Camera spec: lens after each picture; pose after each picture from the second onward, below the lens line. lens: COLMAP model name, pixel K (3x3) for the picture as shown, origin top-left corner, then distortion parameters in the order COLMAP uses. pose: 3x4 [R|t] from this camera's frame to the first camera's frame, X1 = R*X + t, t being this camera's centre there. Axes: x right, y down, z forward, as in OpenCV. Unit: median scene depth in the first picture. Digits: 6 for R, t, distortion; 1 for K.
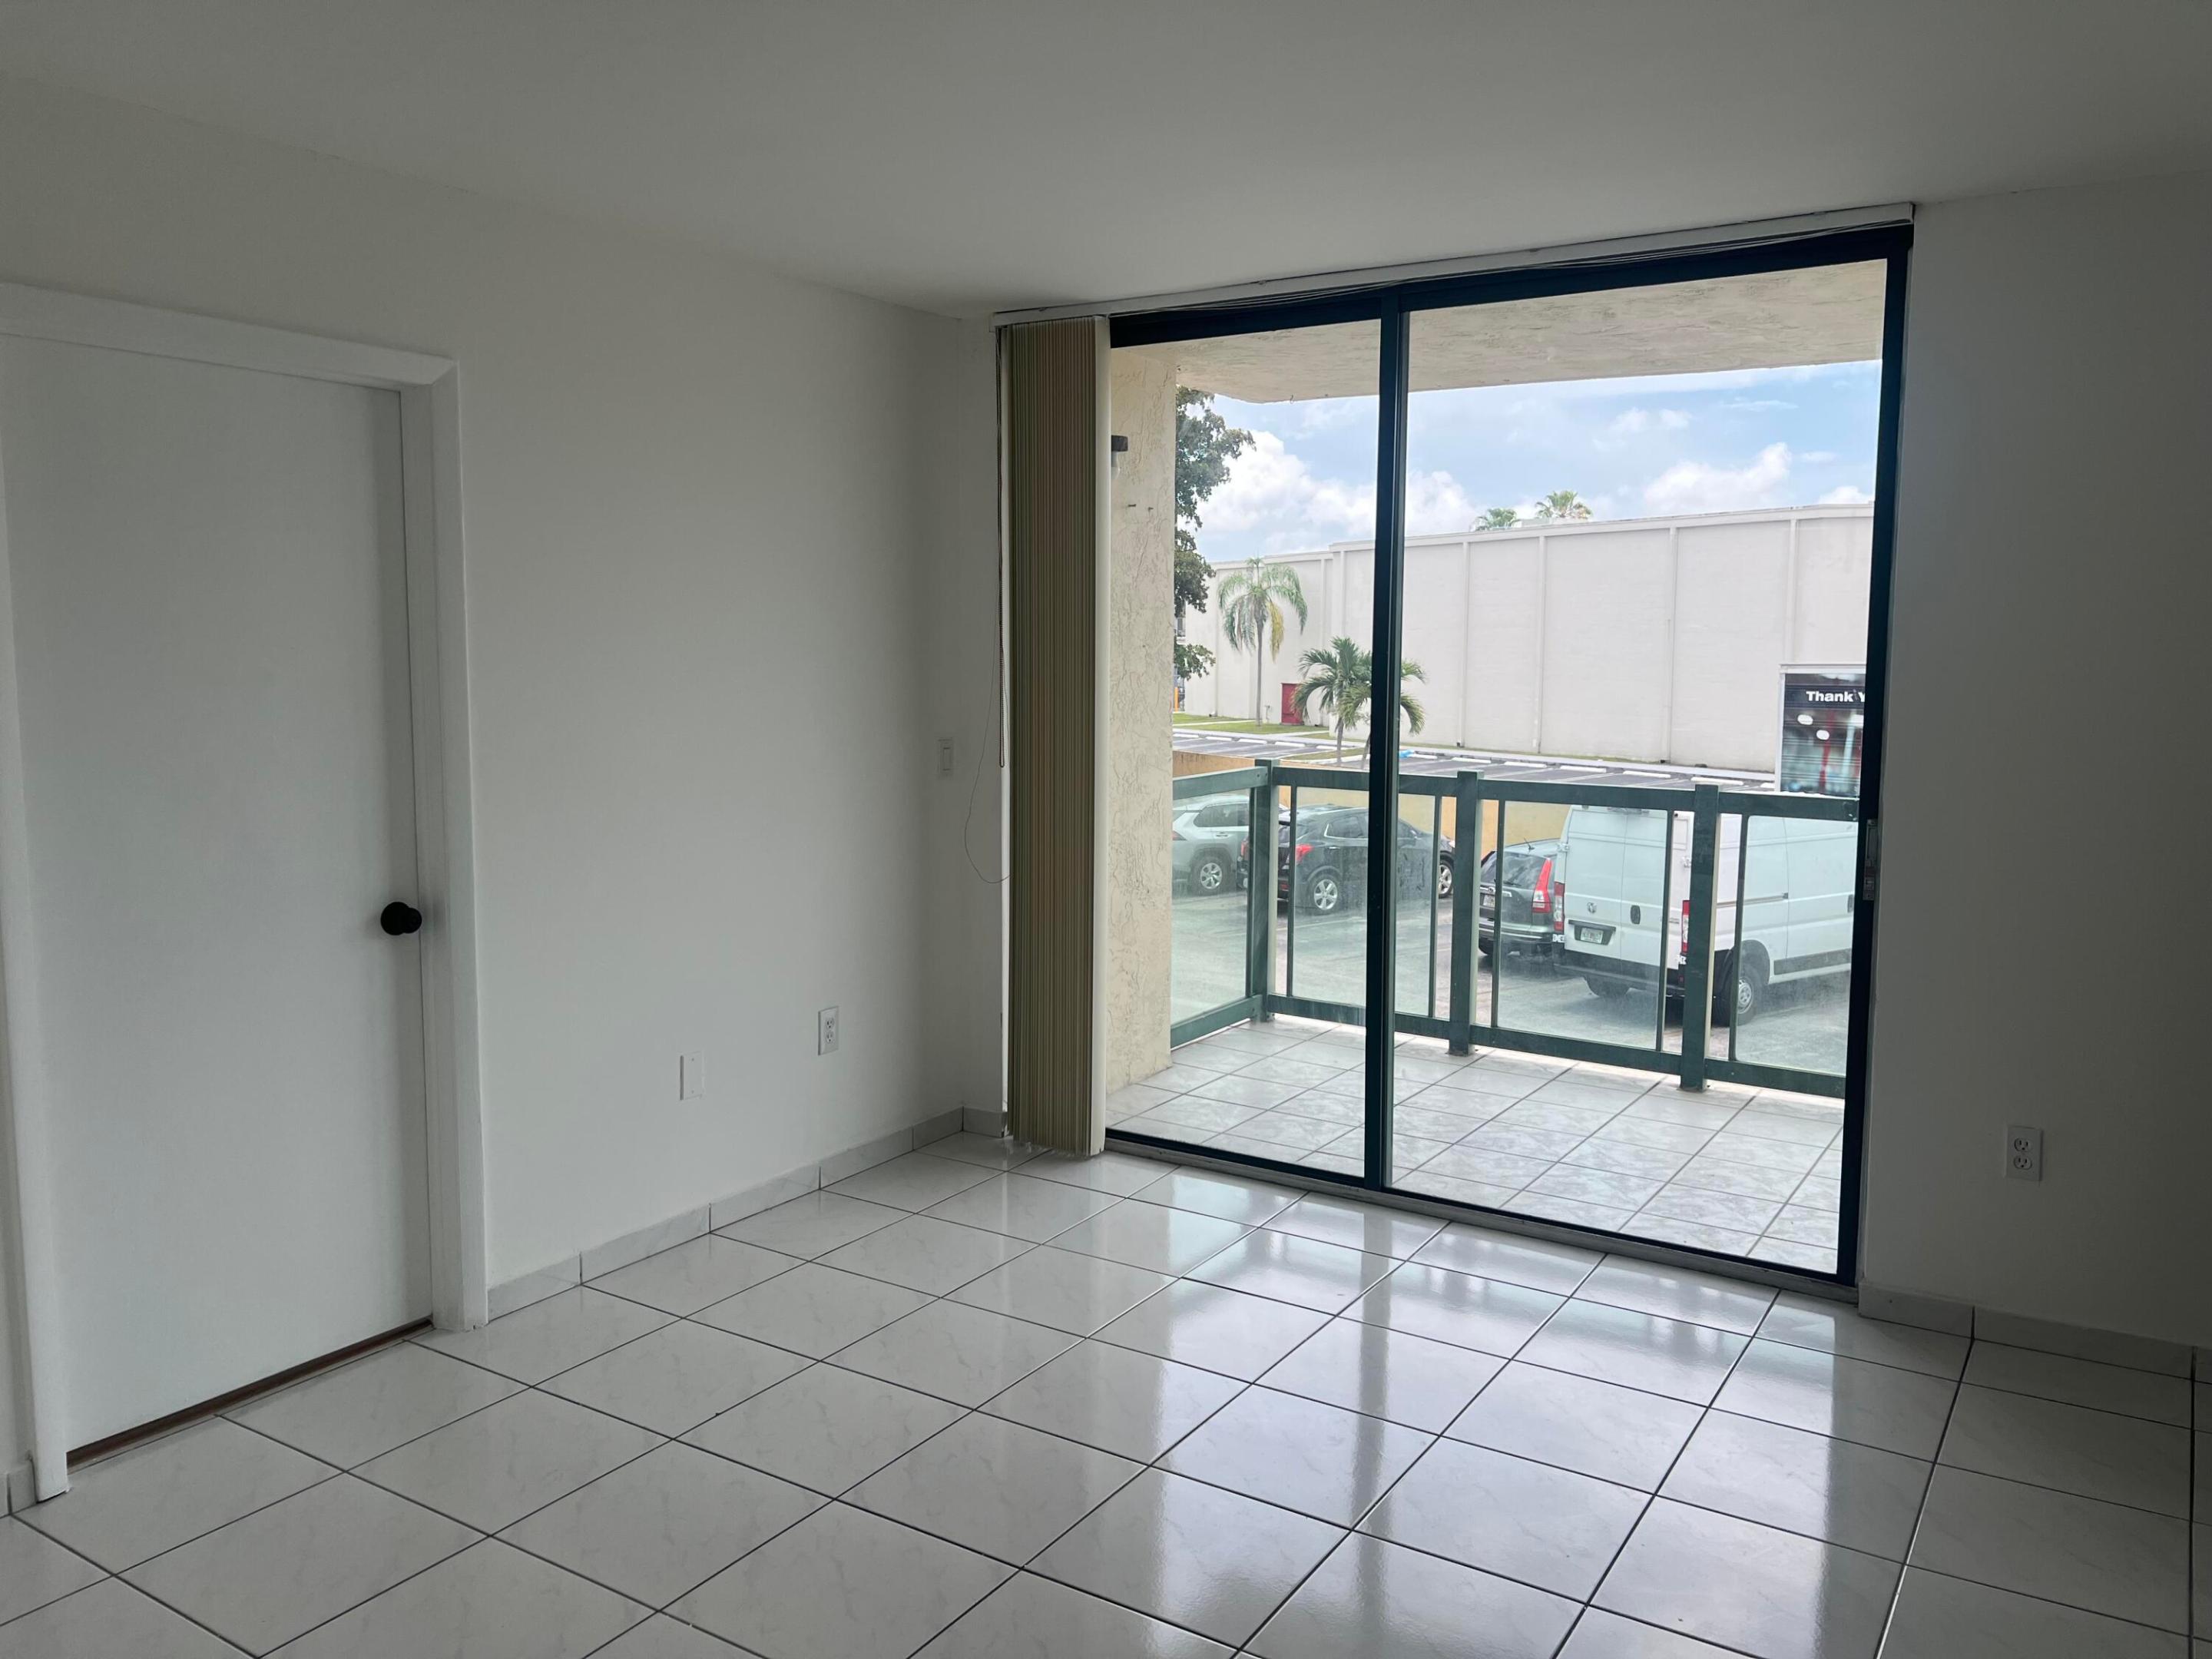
lens RADIAL K [[1673.1, 0, 1105.3], [0, 1673.1, 805.7], [0, 0, 1]] dist [0.064294, -0.083947]
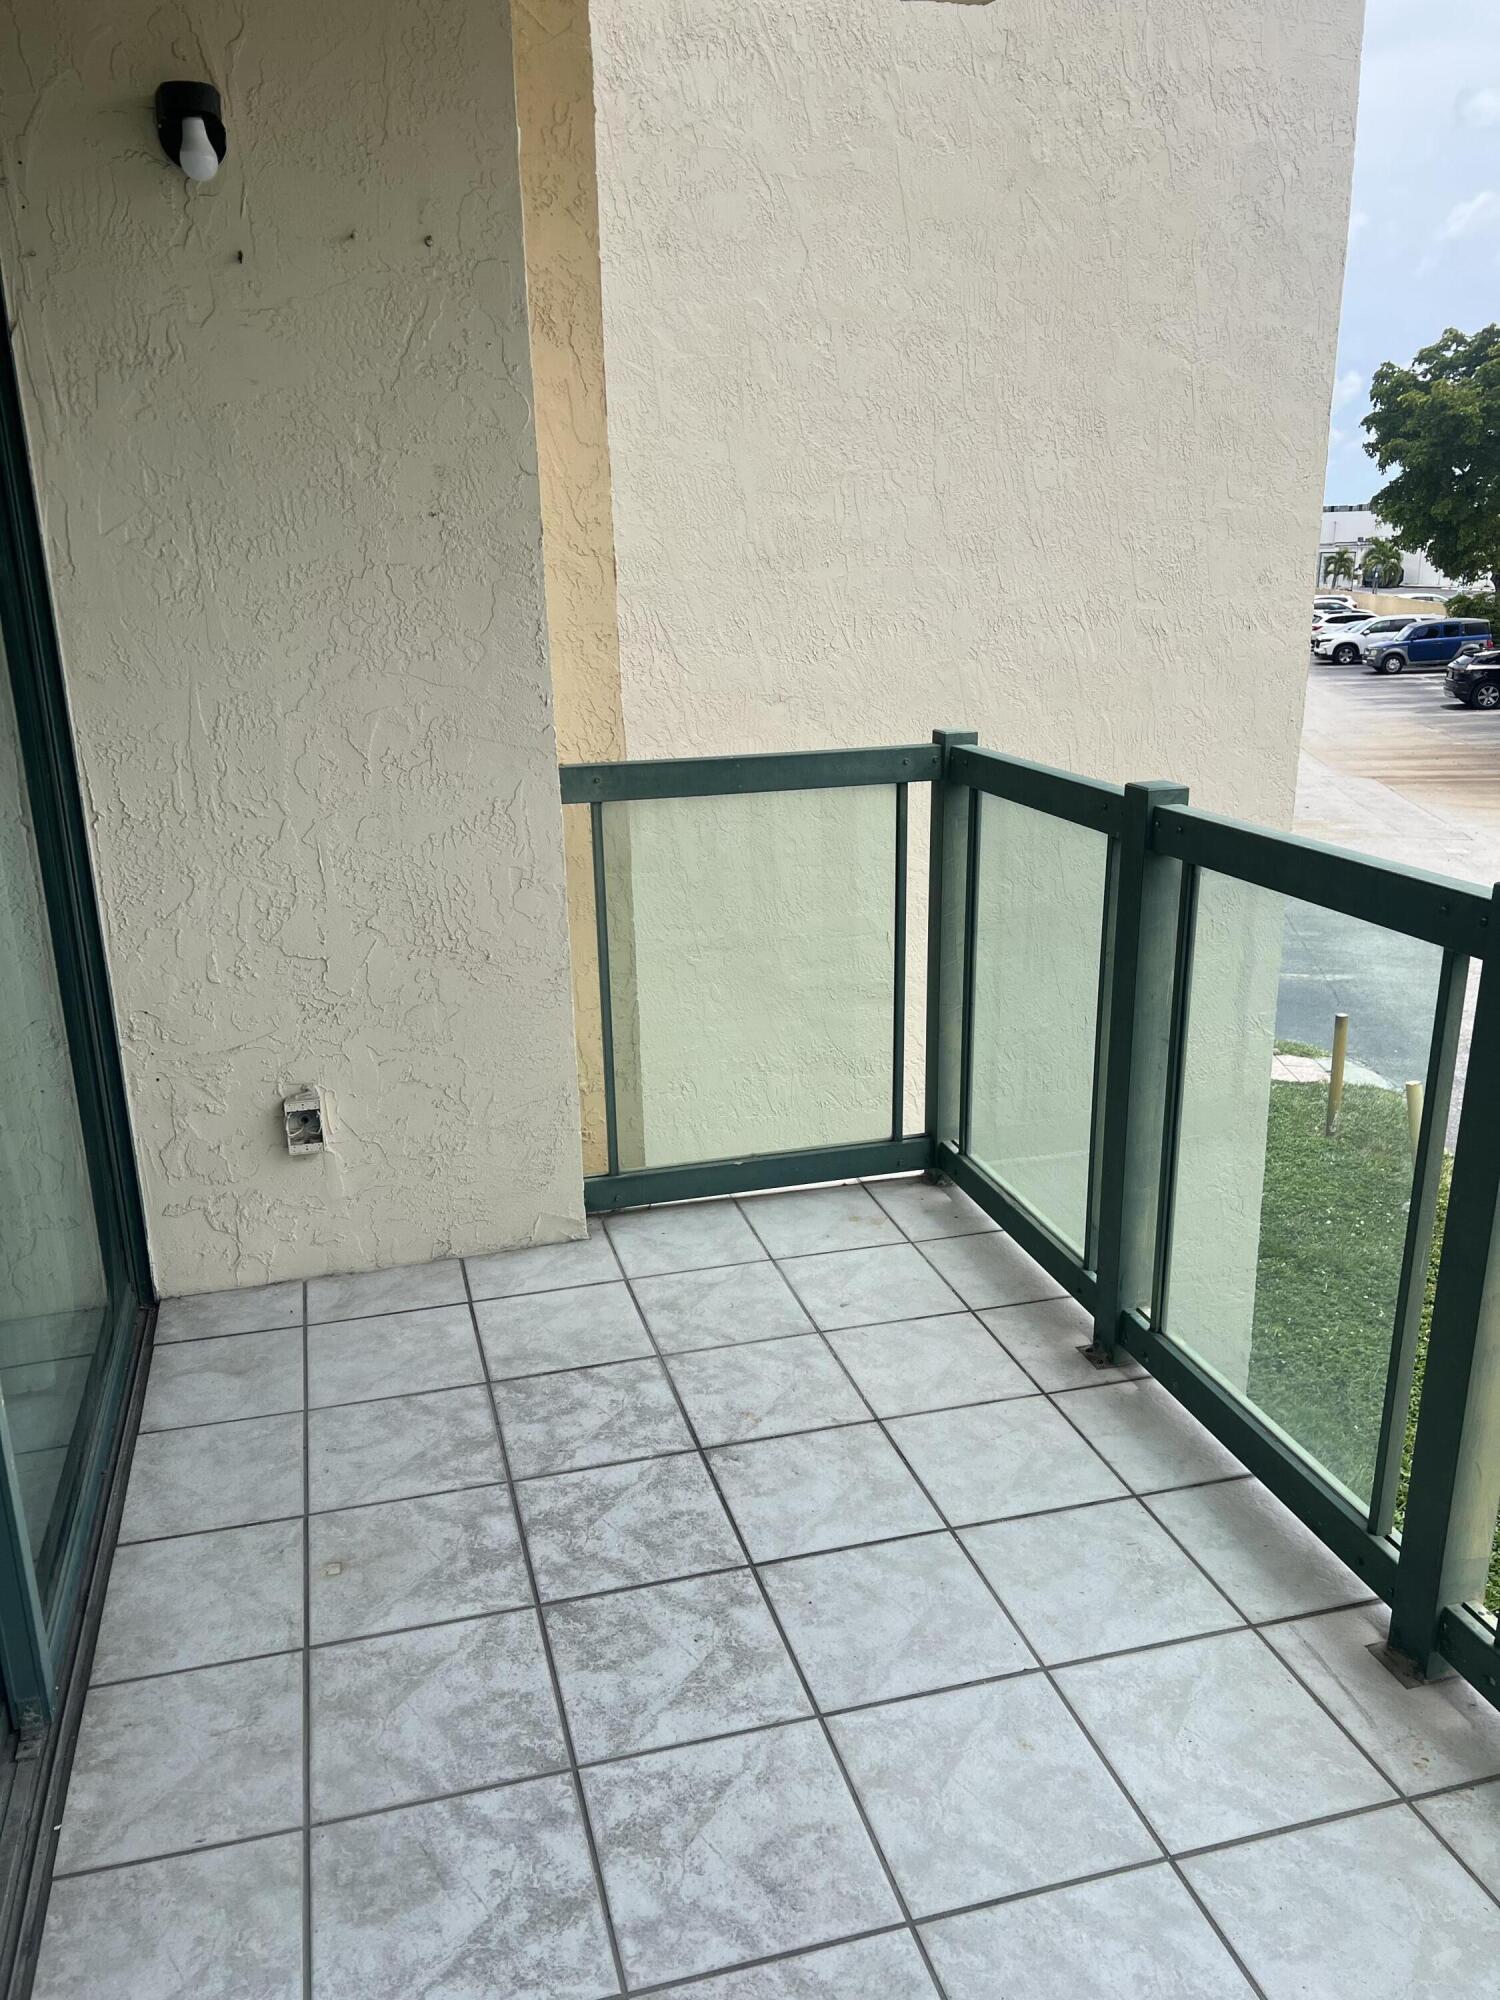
lens RADIAL K [[1512.8, 0, 746.8], [0, 1512.8, 1013.6], [0, 0, 1]] dist [0.064294, -0.083947]
pose [[0.738385, 0.169482, -0.652735, 0.488744], [-0.037462, 0.976719, 0.211228, -0.049200], [0.673338, -0.131515, 0.727544, 0.739205]]
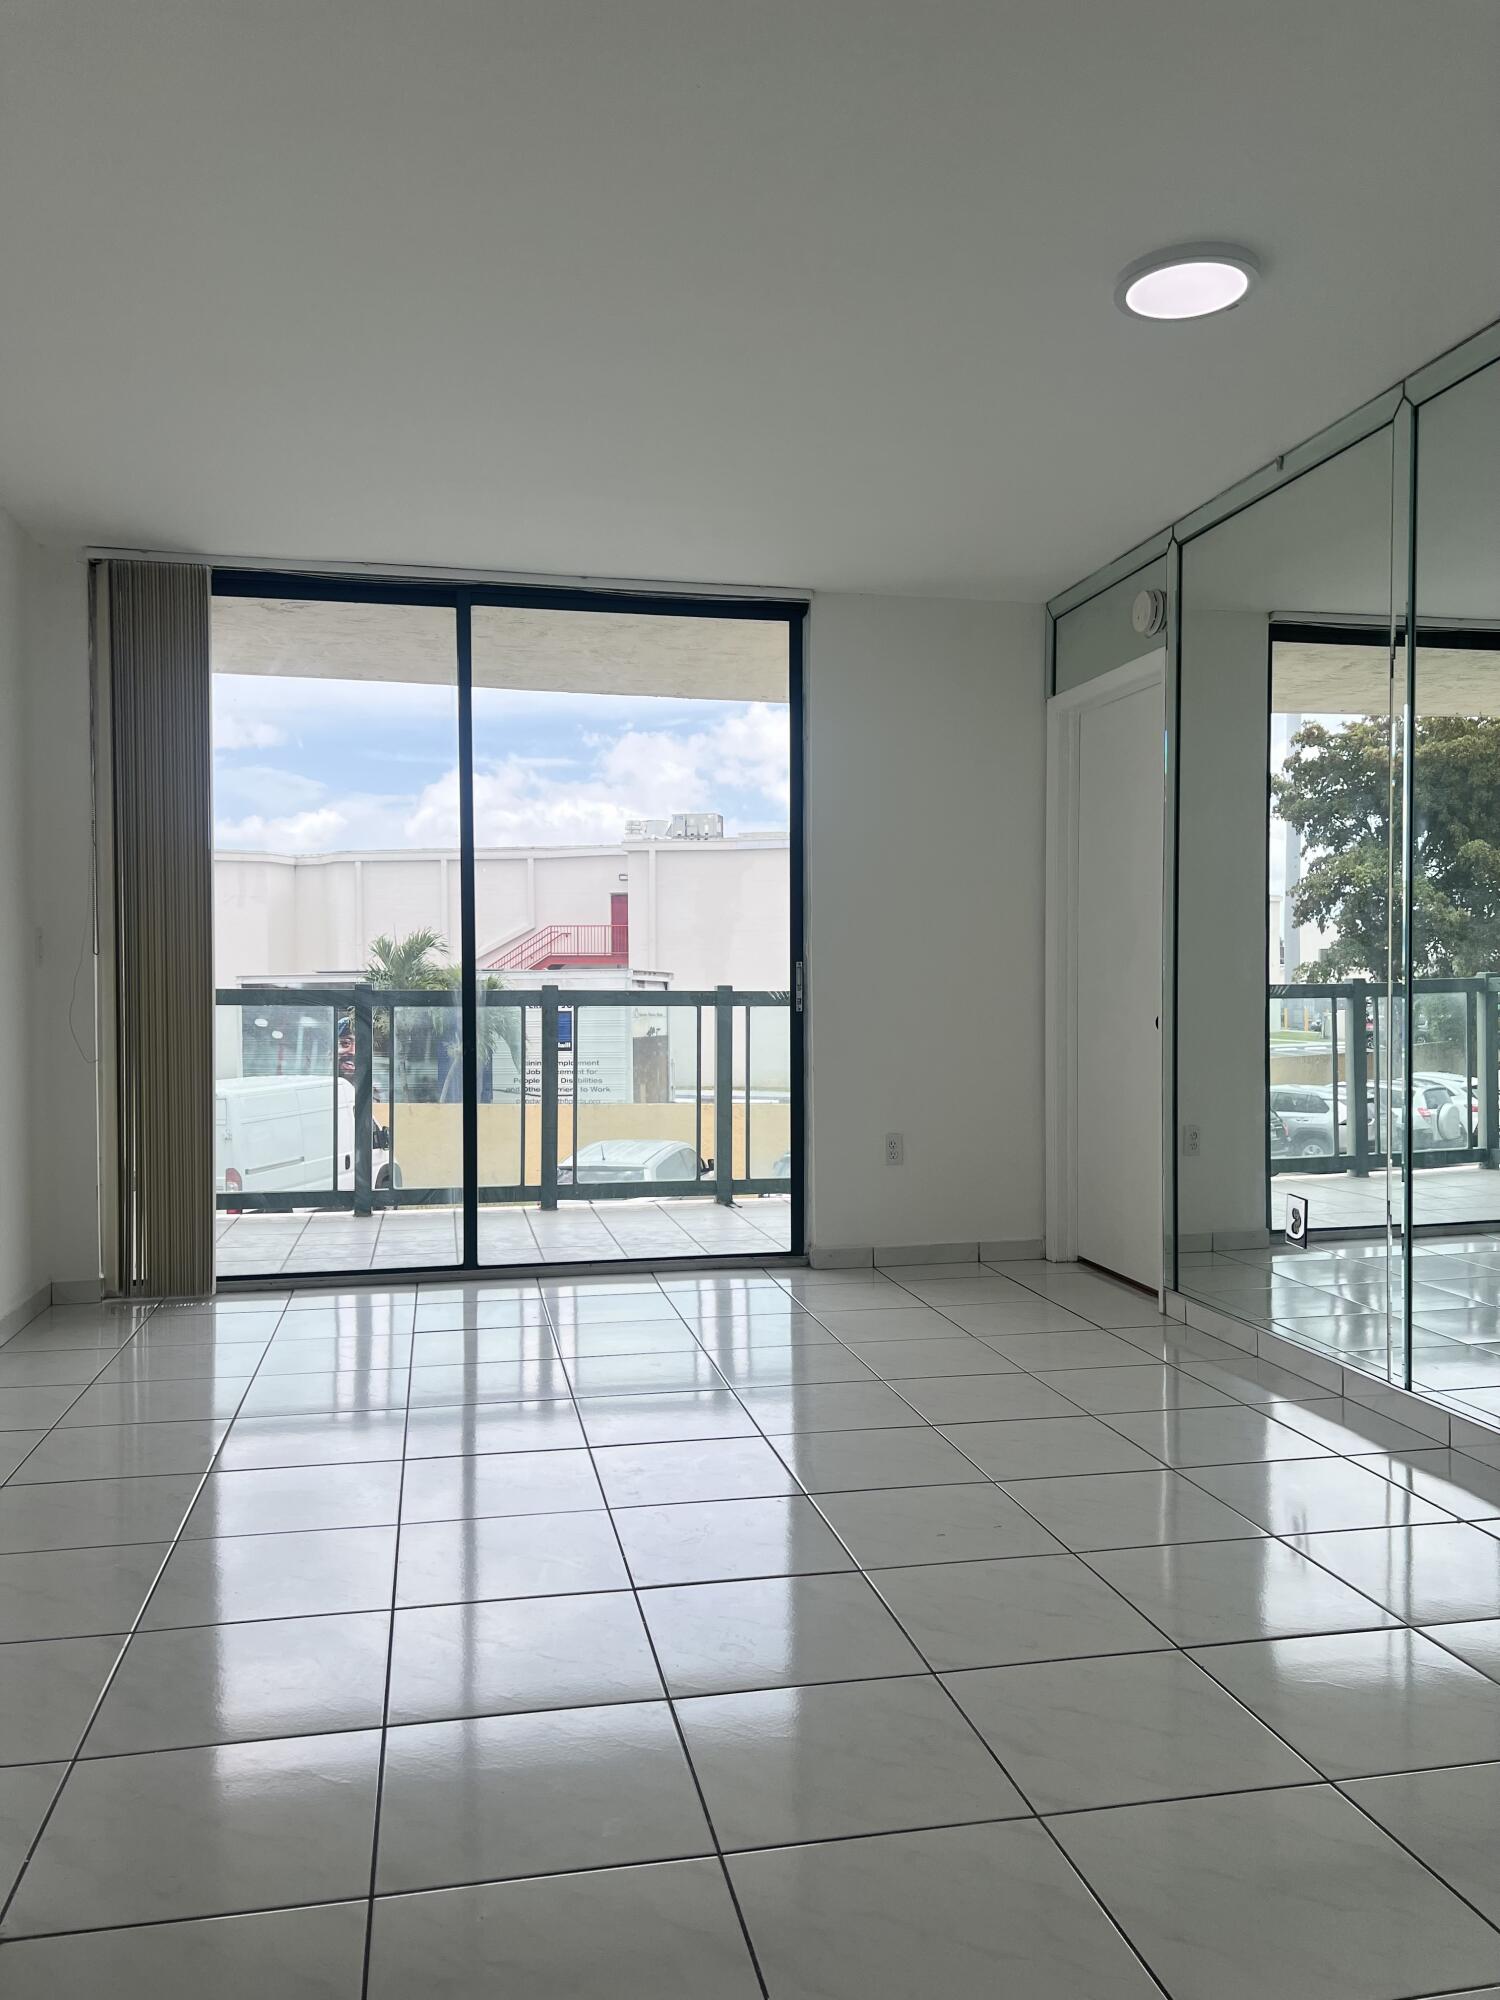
lens RADIAL K [[1512.8, 0, 760.6], [0, 1512.8, 1010.1], [0, 0, 1]] dist [0.064294, -0.083947]
pose [[0.717642, -0.021308, 0.696086, -0.468530], [0.074426, 0.996154, -0.046237, 0.095818], [-0.692424, 0.084988, 0.716468, -0.011497]]
